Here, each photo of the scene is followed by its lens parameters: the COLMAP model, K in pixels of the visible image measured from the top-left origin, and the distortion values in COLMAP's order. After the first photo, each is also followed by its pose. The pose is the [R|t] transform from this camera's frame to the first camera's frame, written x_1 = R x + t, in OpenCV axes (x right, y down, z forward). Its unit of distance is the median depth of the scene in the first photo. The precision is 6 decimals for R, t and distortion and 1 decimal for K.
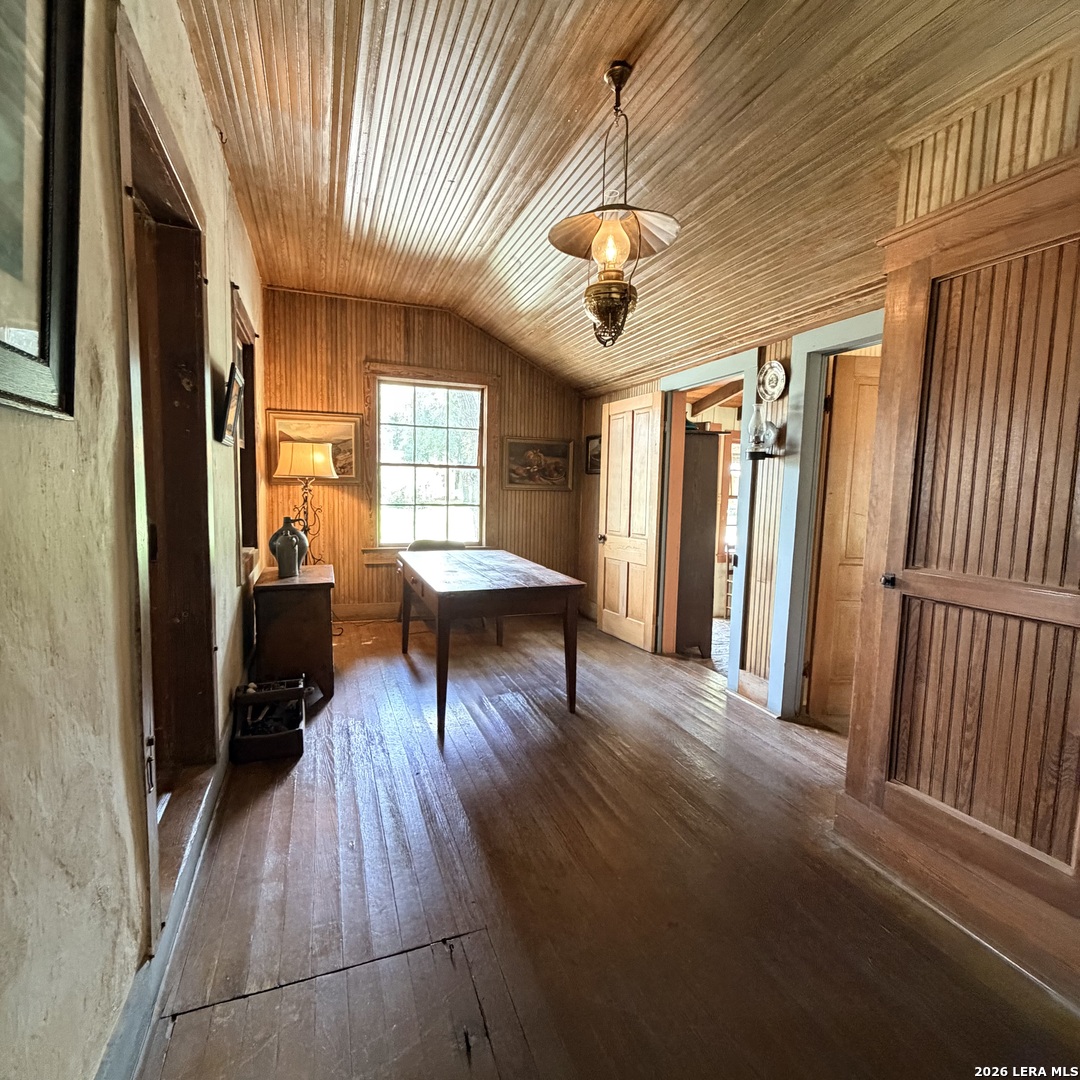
lens RADIAL K [[577.8, 0, 541.5], [0, 577.8, 539.7], [0, 0, 1]] dist [0.003530, -0.001195]
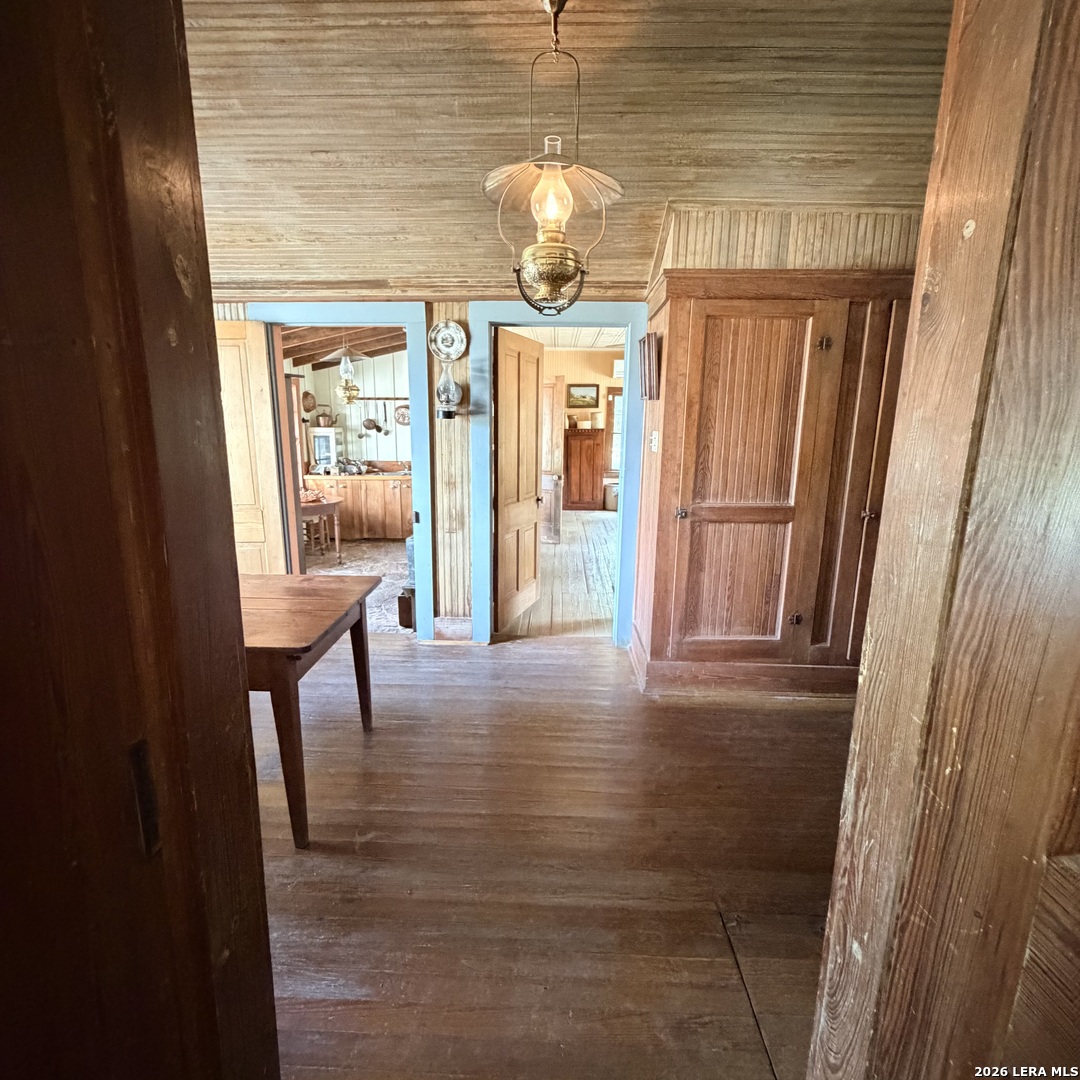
lens RADIAL K [[577.8, 0, 542.2], [0, 577.8, 540.6], [0, 0, 1]] dist [0.003530, -0.001195]
pose [[0.380721, -0.209398, 0.900669, -0.563921], [0.083785, 0.977828, 0.191920, -0.111987], [-0.920886, 0.002394, 0.389824, 0.455490]]
